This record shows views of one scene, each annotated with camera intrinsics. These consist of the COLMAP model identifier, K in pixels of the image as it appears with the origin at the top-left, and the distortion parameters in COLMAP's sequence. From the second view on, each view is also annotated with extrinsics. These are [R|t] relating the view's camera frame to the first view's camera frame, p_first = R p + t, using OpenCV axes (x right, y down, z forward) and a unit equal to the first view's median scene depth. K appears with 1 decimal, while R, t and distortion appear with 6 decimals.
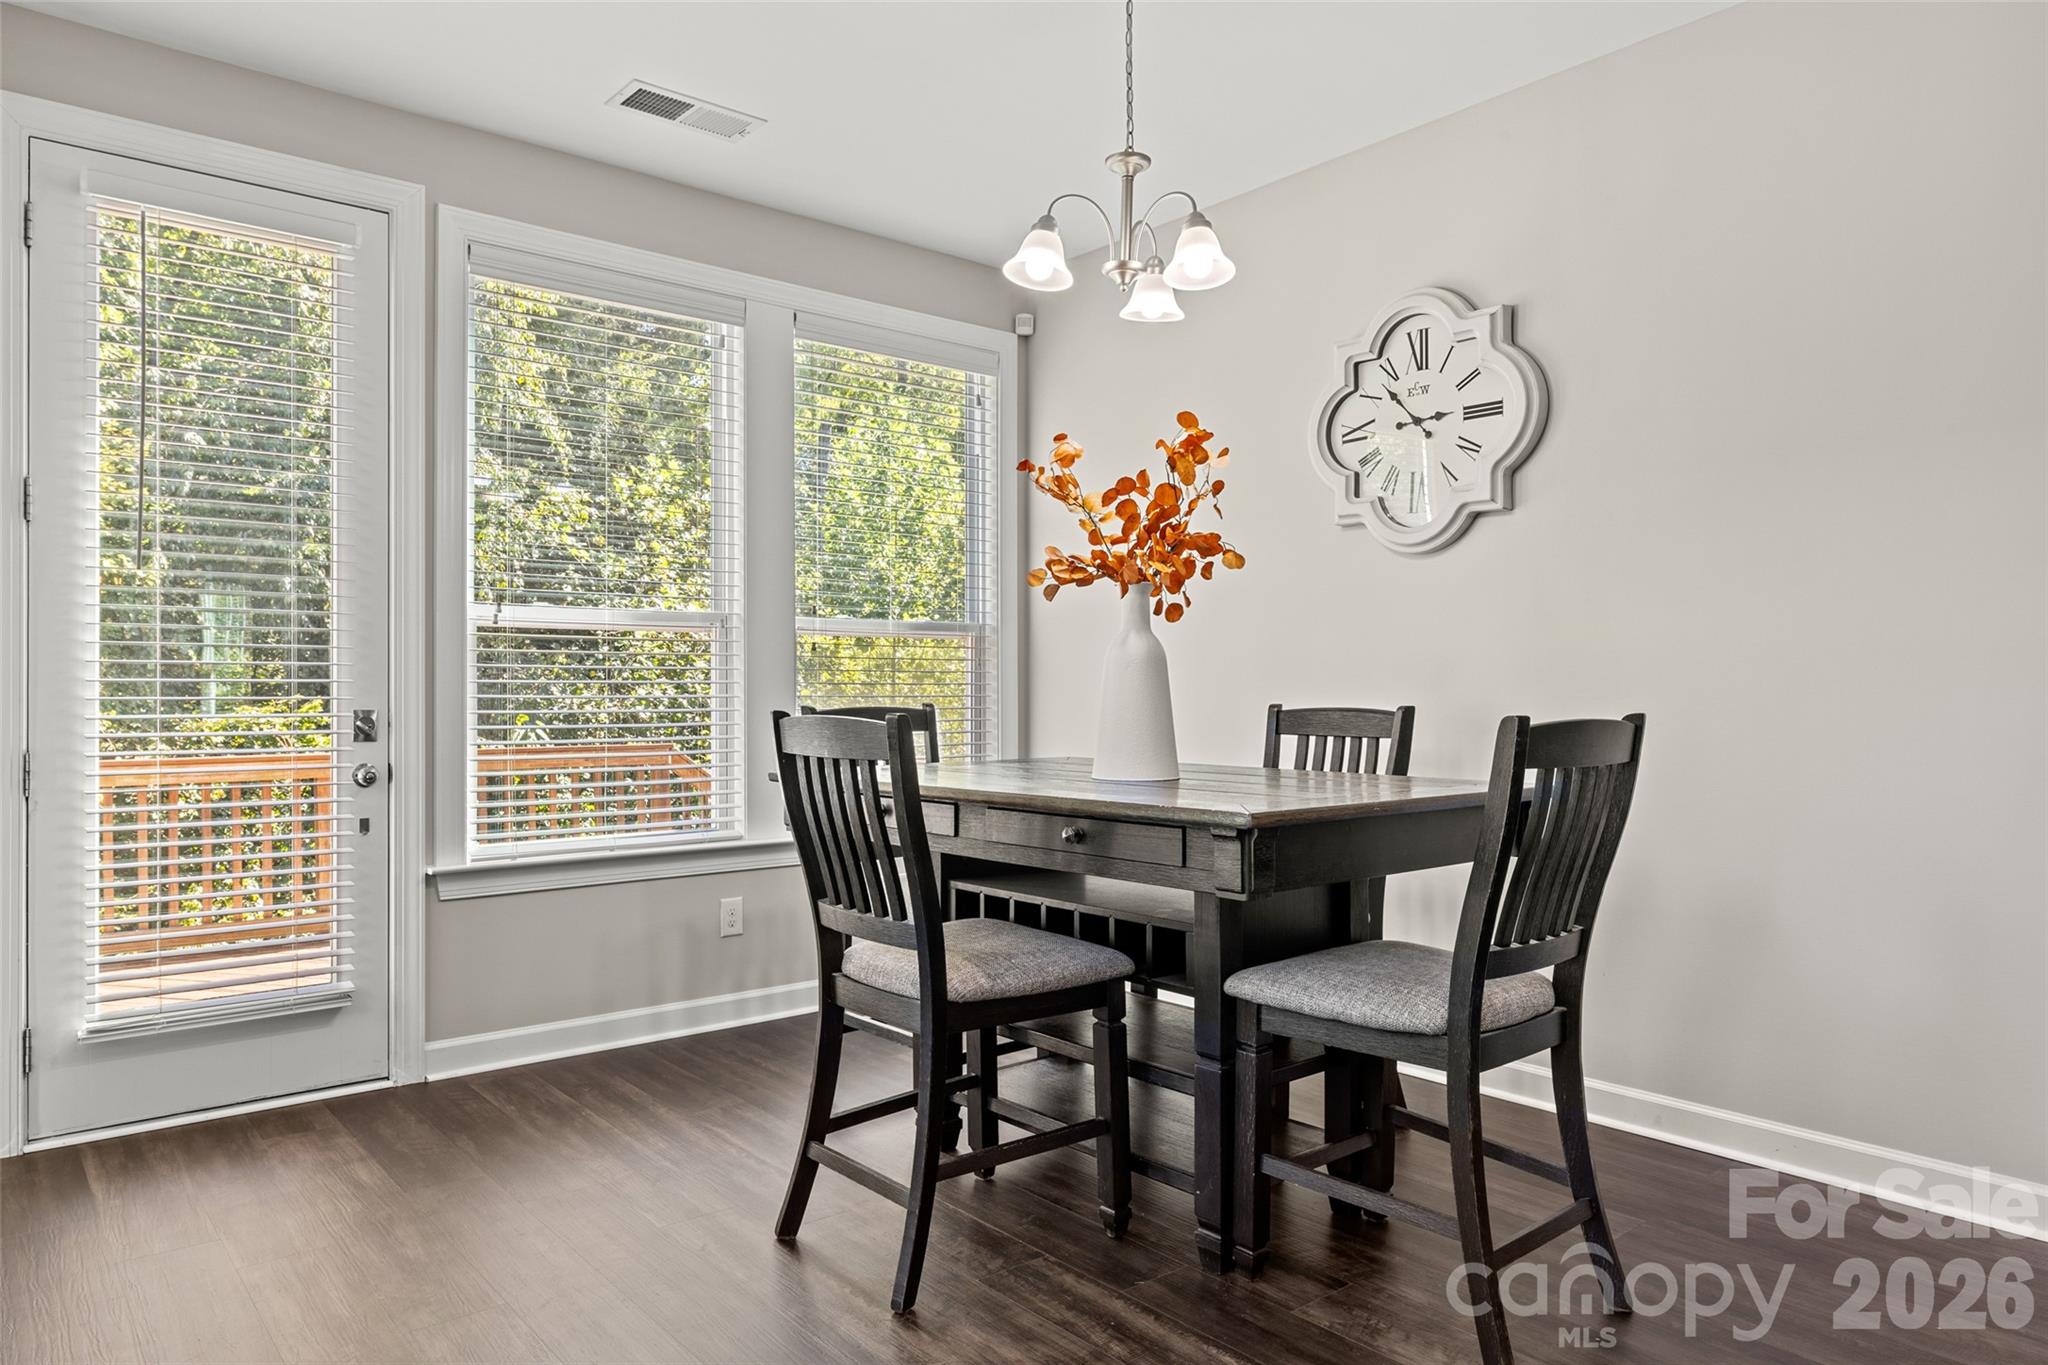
lens RADIAL K [[1292.3, 0, 1014.6], [0, 1292.3, 686.8], [0, 0, 1]] dist [-0.001789, -0.001170]
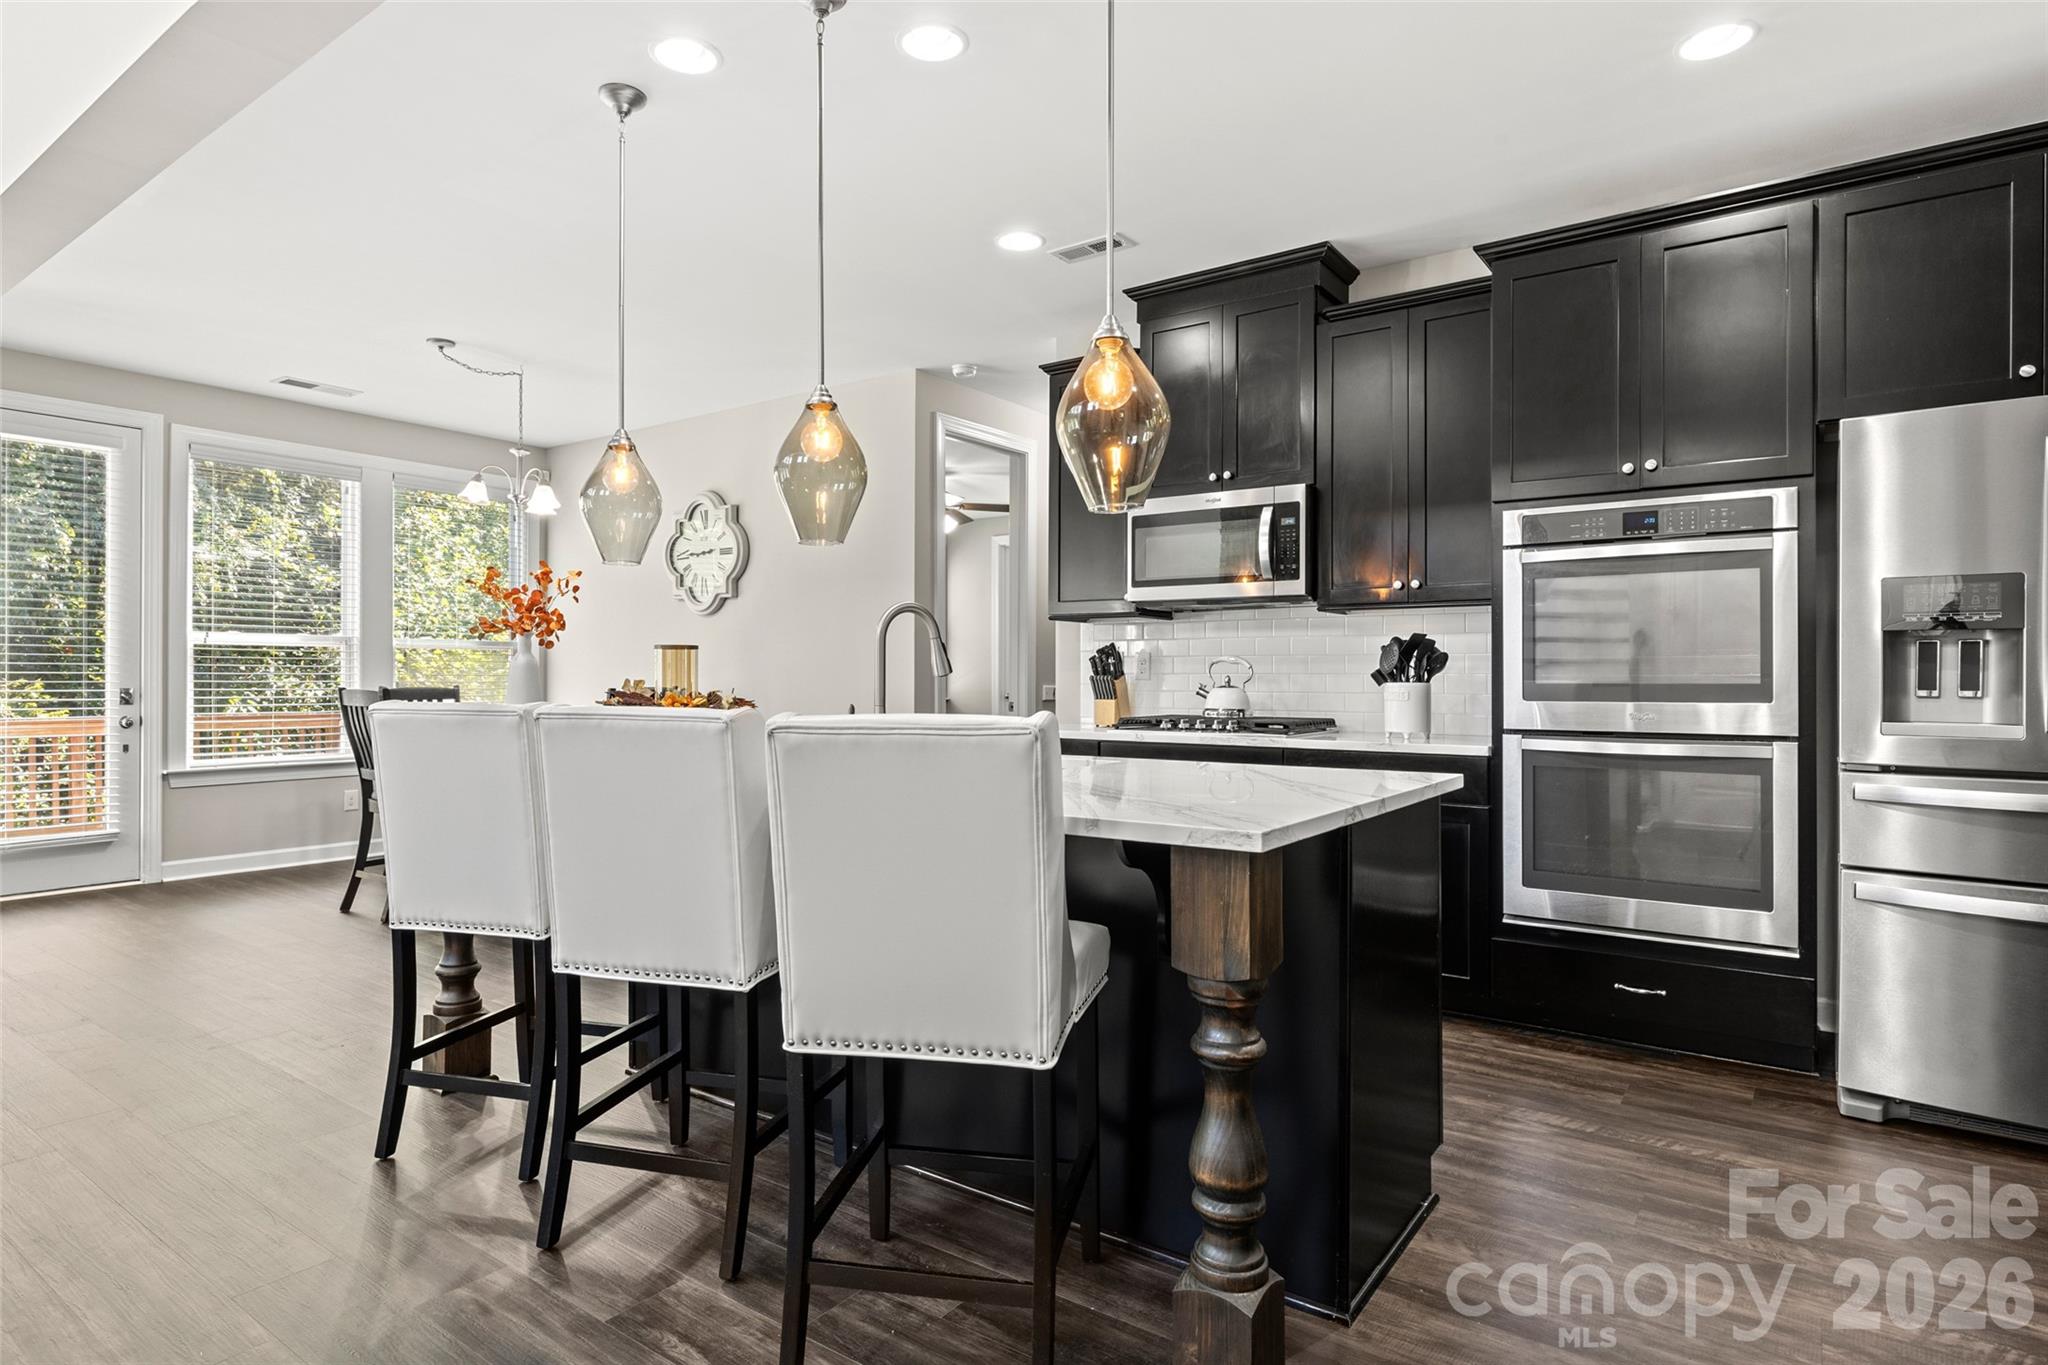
lens RADIAL K [[1121.0, 0, 1031.0], [0, 1121.0, 674.8], [0, 0, 1]] dist [0.001311, 0.002127]
pose [[0.969535, 0.003344, 0.244929, 0.384179], [-0.003127, 0.999994, -0.001272, -0.003974], [-0.244932, 0.000467, 0.969540, -0.929068]]
